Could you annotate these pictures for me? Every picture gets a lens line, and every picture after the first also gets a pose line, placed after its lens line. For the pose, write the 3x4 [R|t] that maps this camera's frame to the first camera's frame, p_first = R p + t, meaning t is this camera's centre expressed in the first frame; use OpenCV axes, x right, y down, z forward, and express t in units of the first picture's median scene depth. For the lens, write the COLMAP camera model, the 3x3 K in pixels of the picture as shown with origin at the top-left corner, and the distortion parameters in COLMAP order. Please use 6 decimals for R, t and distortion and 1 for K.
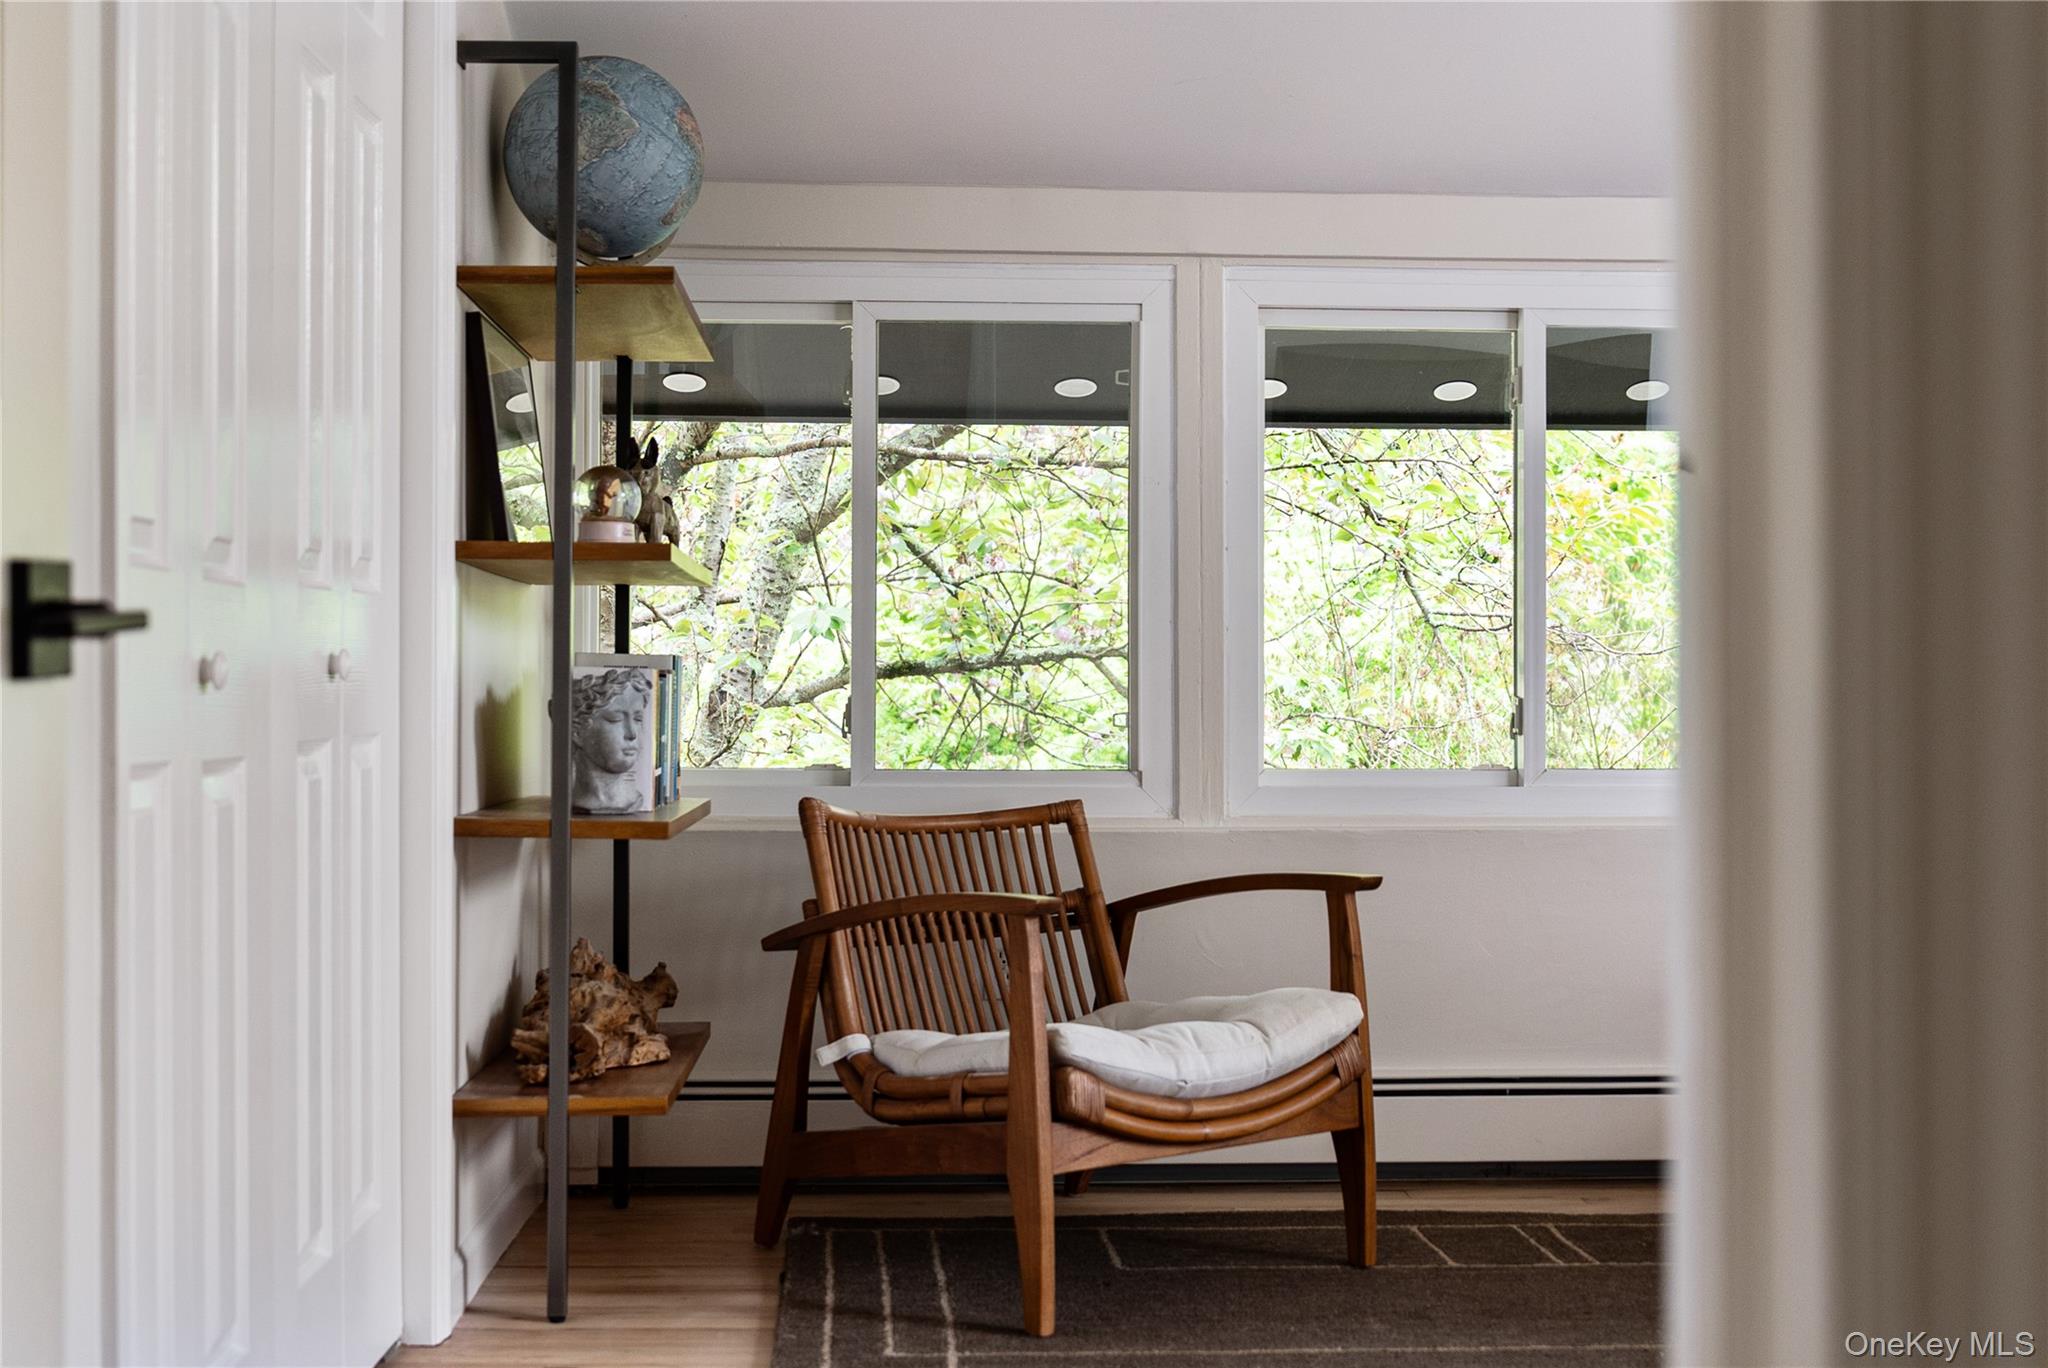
lens RADIAL K [[2353.7, 0, 1024.0], [0, 2353.7, 684.0], [0, 0, 1]] dist [0.026749, 0.013804]
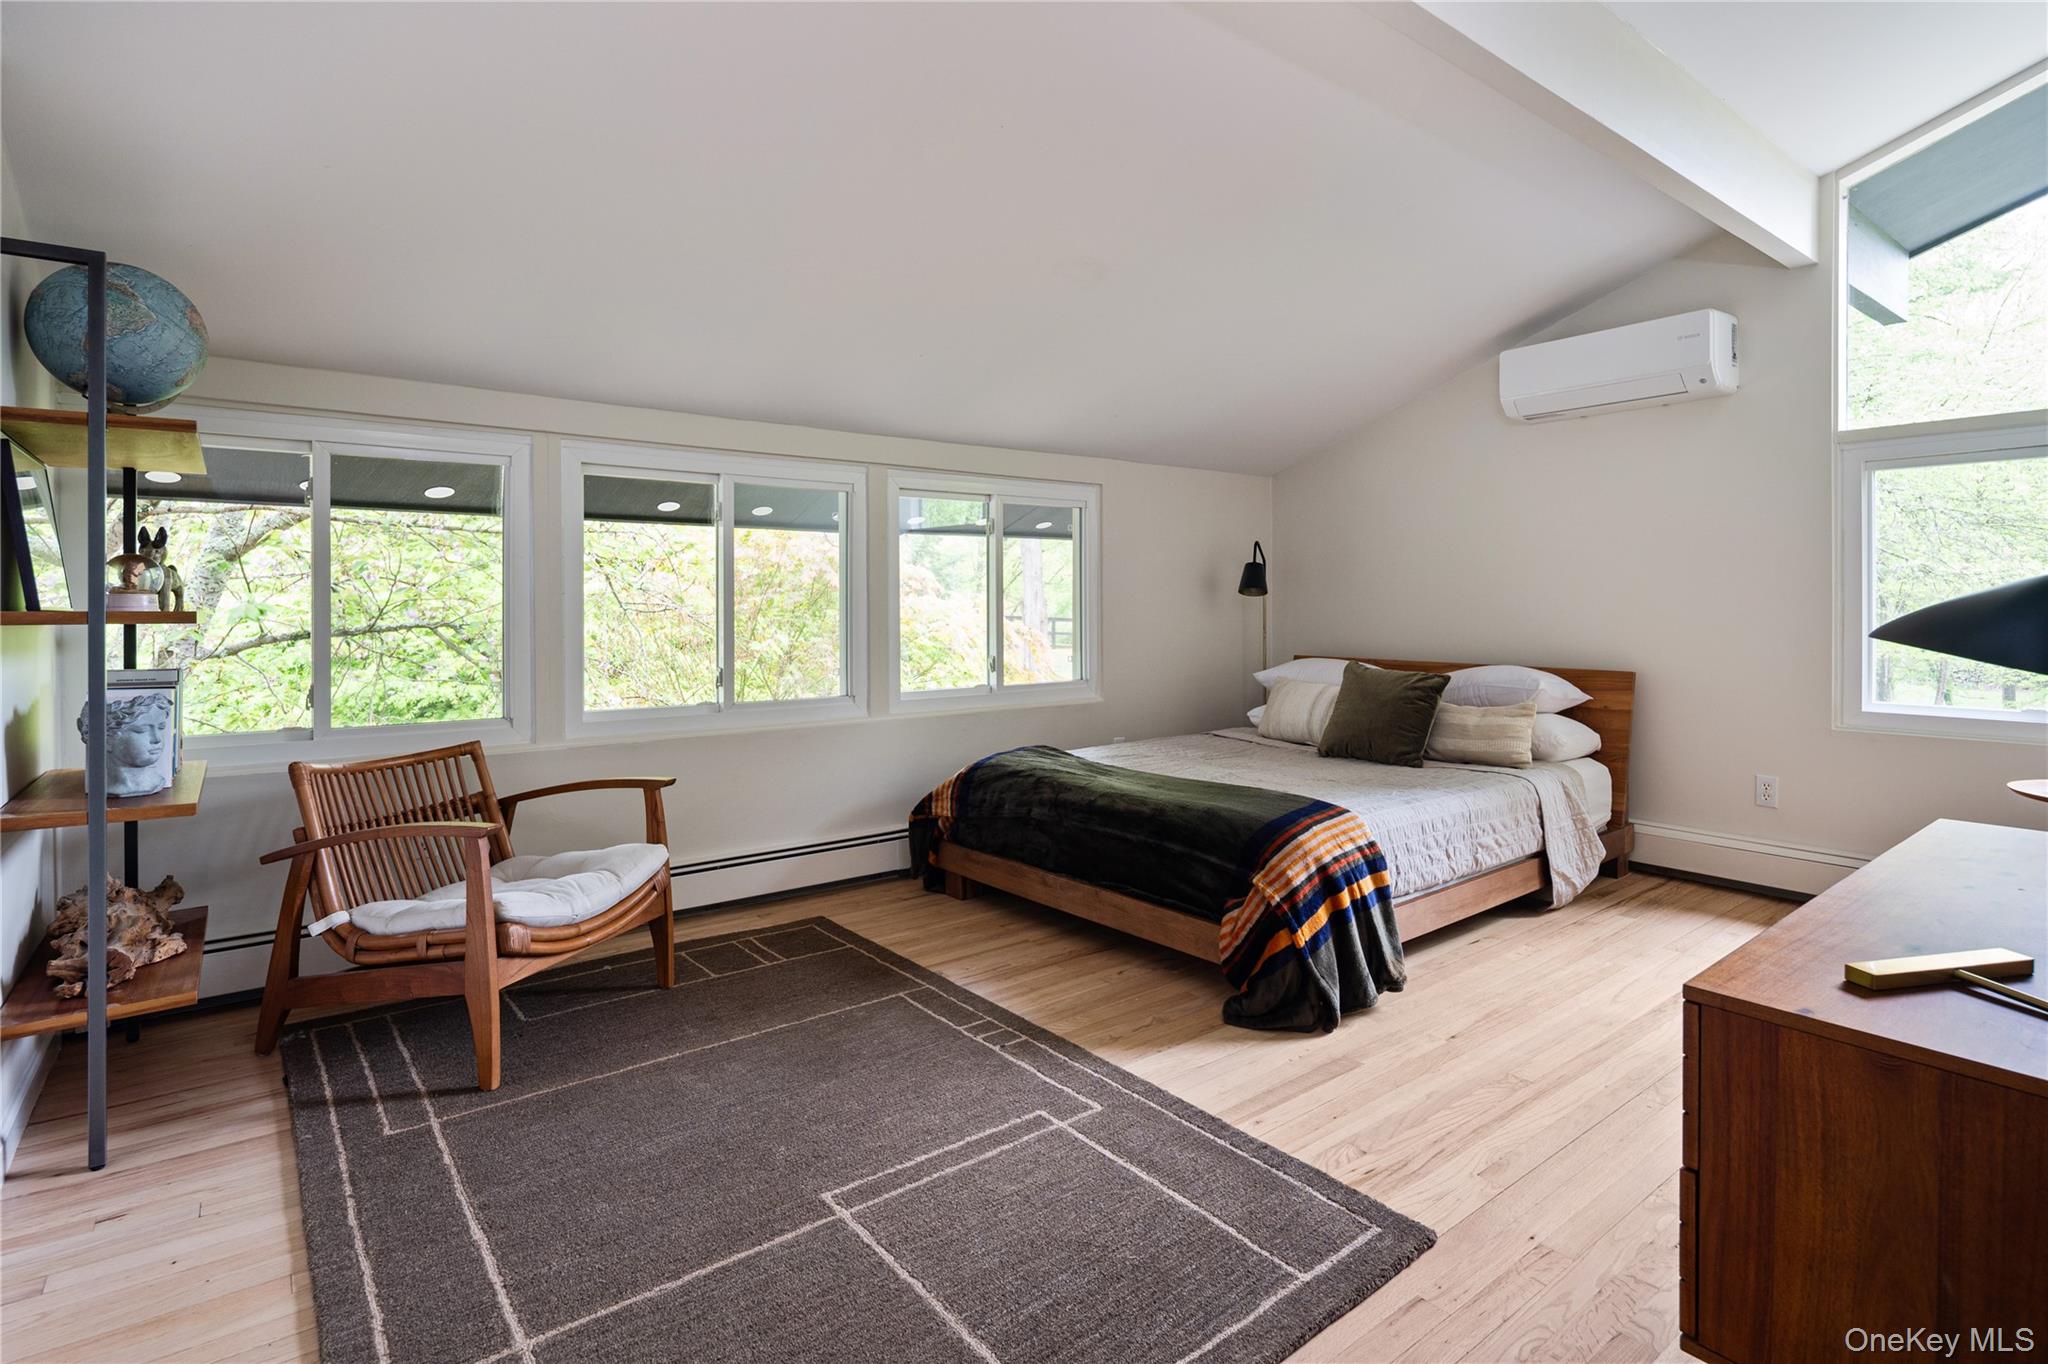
lens RADIAL K [[1022.5, 0, 1025.4], [0, 1022.5, 621.6], [0, 0, 1]] dist [0.019949, -0.007144]
pose [[0.833209, -0.010151, 0.552864, -0.068623], [0.005478, 0.999934, 0.010104, -0.051422], [-0.552930, -0.005390, 0.833210, 0.169310]]
